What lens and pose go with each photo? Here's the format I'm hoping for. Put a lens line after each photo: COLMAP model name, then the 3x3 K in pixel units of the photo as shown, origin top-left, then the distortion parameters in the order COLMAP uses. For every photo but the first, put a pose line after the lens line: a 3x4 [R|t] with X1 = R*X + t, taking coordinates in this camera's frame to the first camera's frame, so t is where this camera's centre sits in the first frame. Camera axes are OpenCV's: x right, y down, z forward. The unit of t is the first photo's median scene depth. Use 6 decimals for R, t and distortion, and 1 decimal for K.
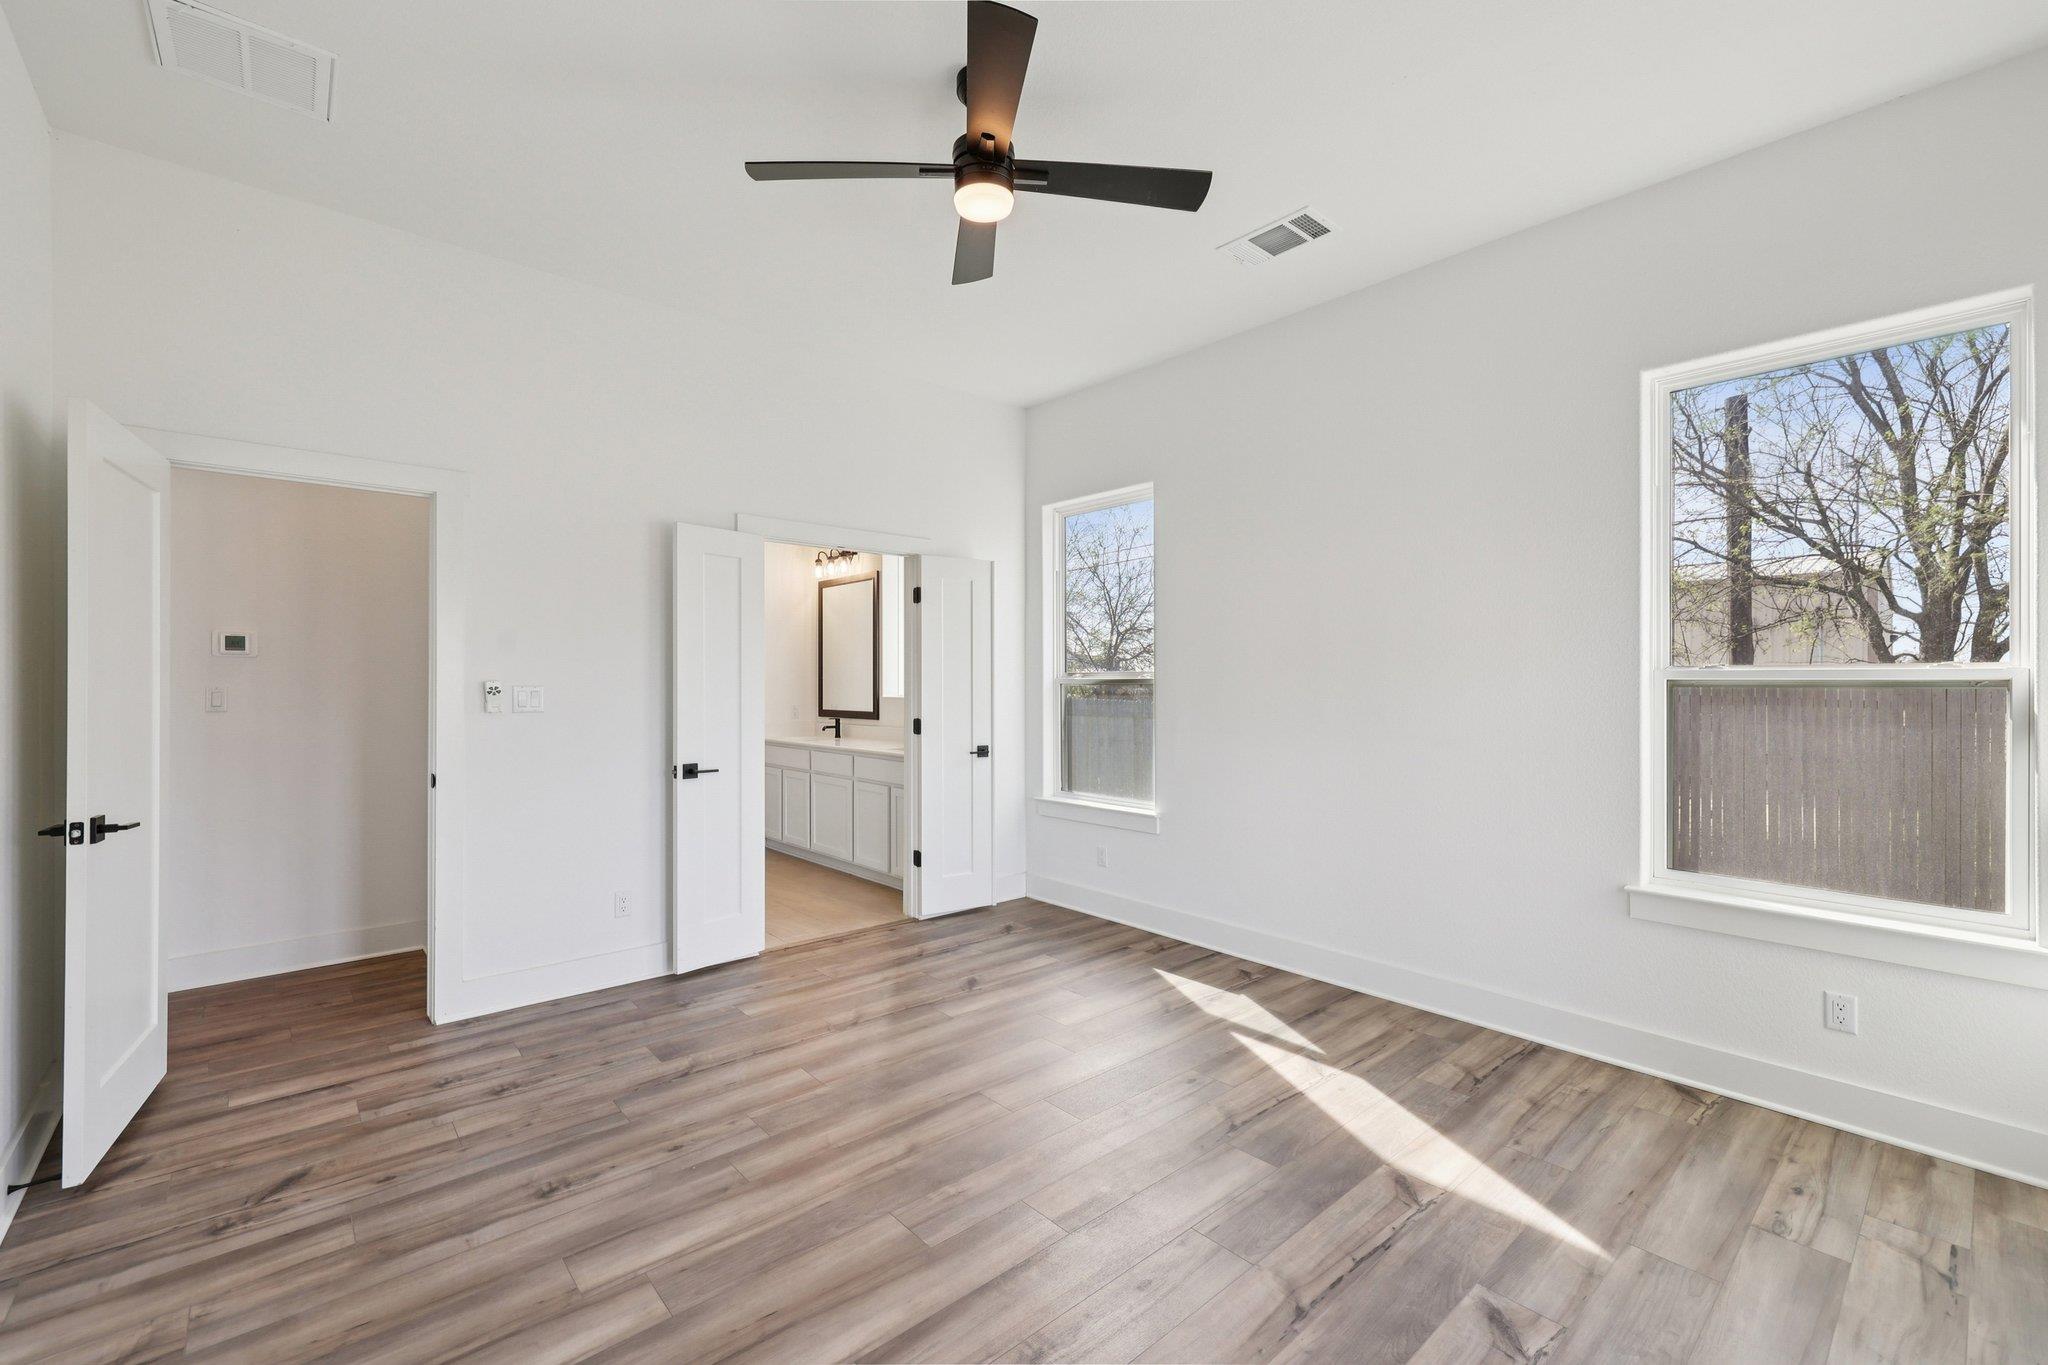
lens RADIAL K [[862.5, 0, 1033.4], [0, 862.5, 690.7], [0, 0, 1]] dist [0.002345, -0.000050]
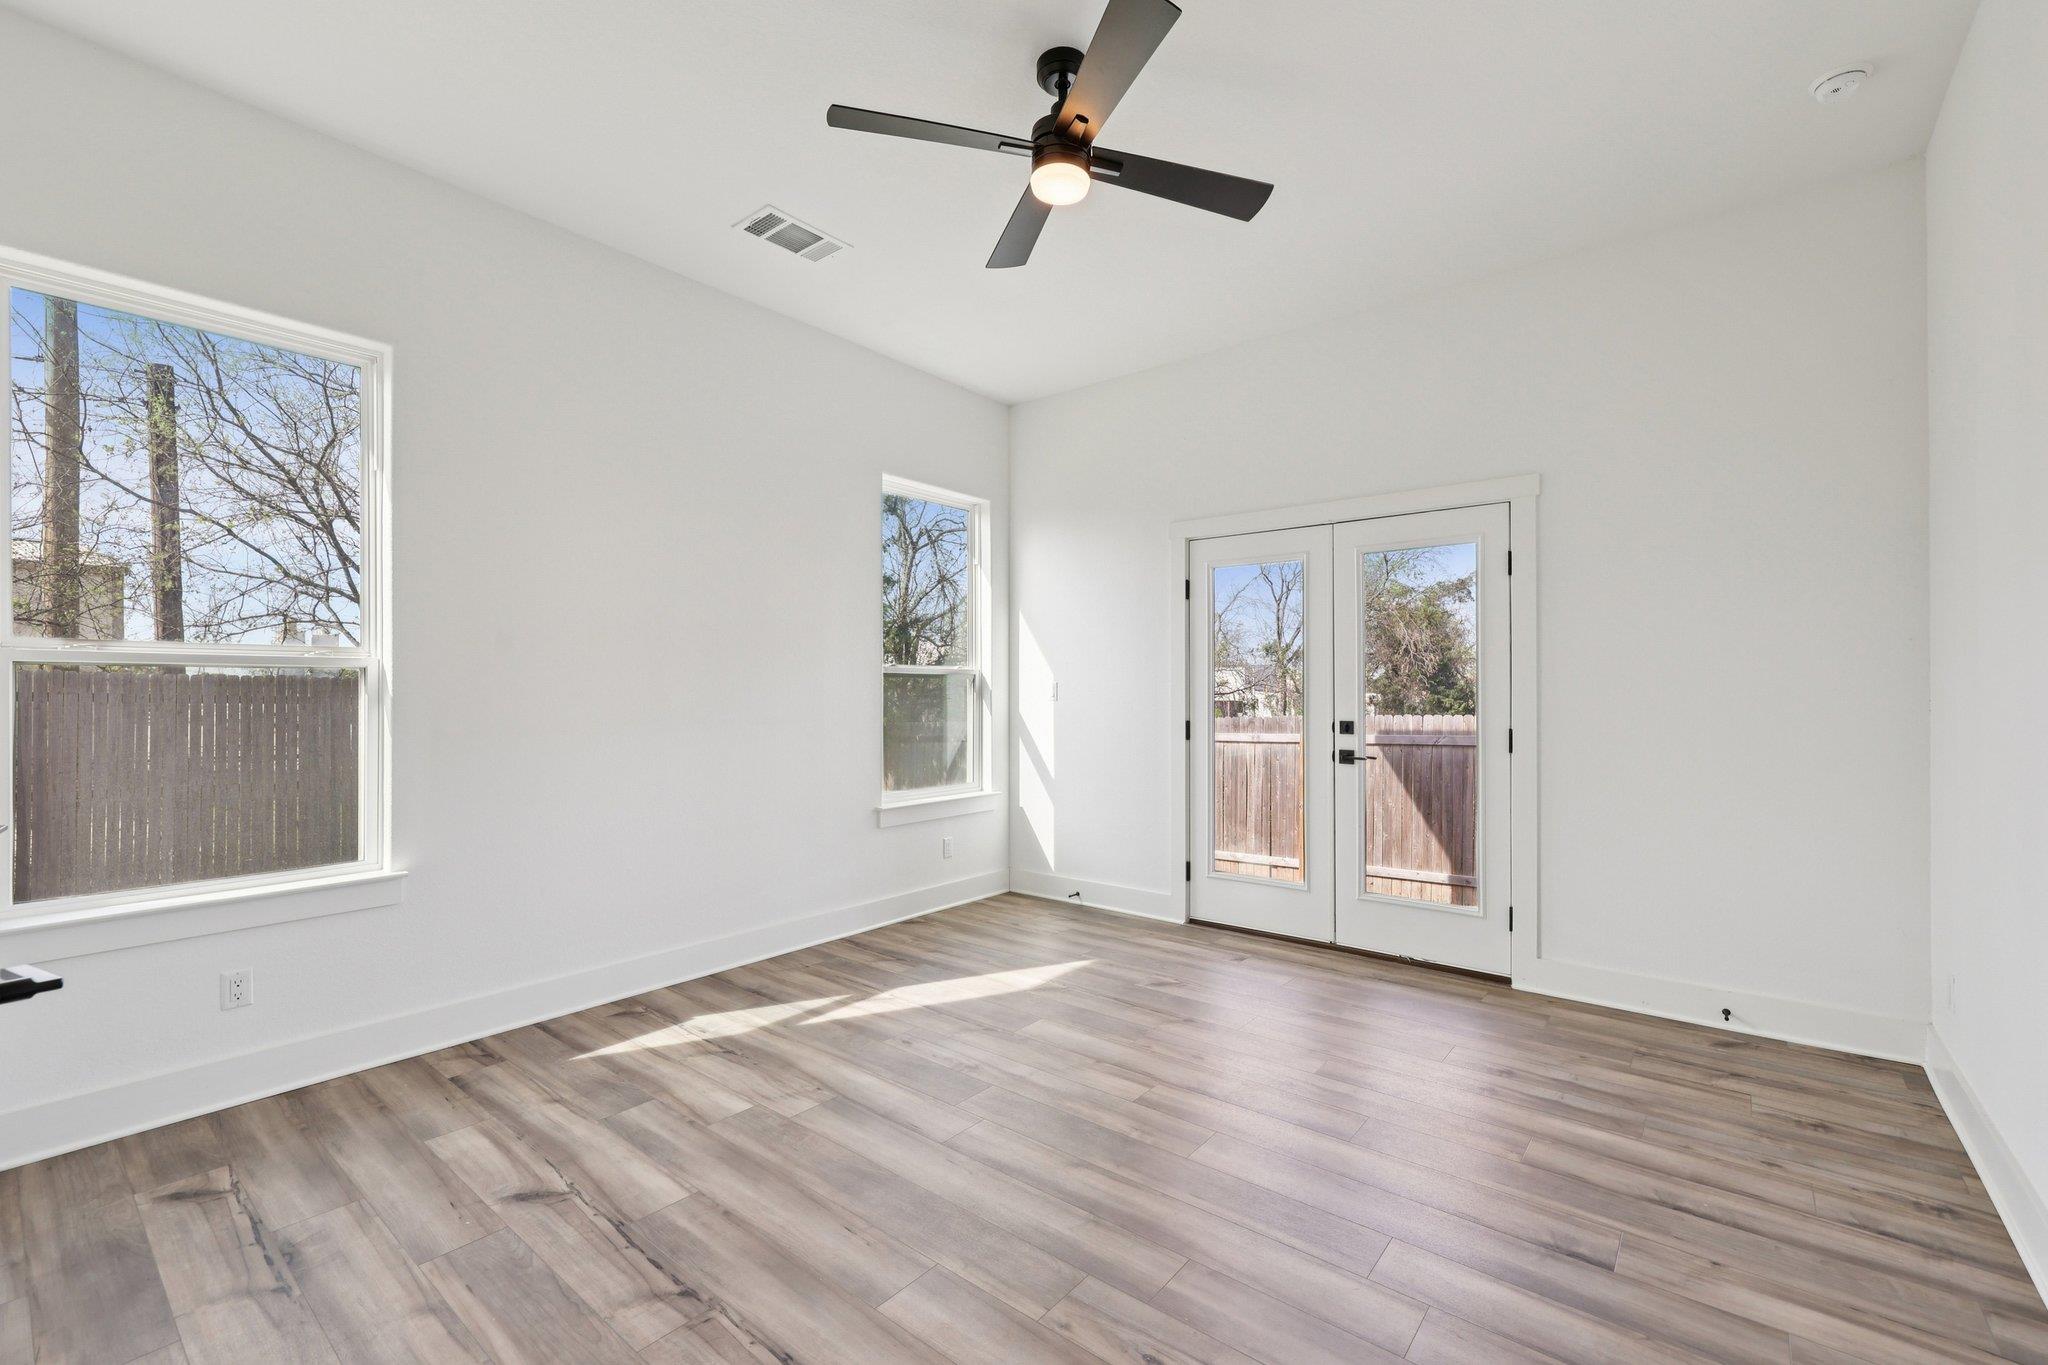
lens RADIAL K [[862.5, 0, 1036.4], [0, 862.5, 685.1], [0, 0, 1]] dist [0.002345, -0.000050]
pose [[-0.163335, 0.003382, 0.986565, -0.848703], [0.008184, 0.999964, -0.002073, 0.015871], [-0.986537, 0.007736, -0.163357, 0.964376]]
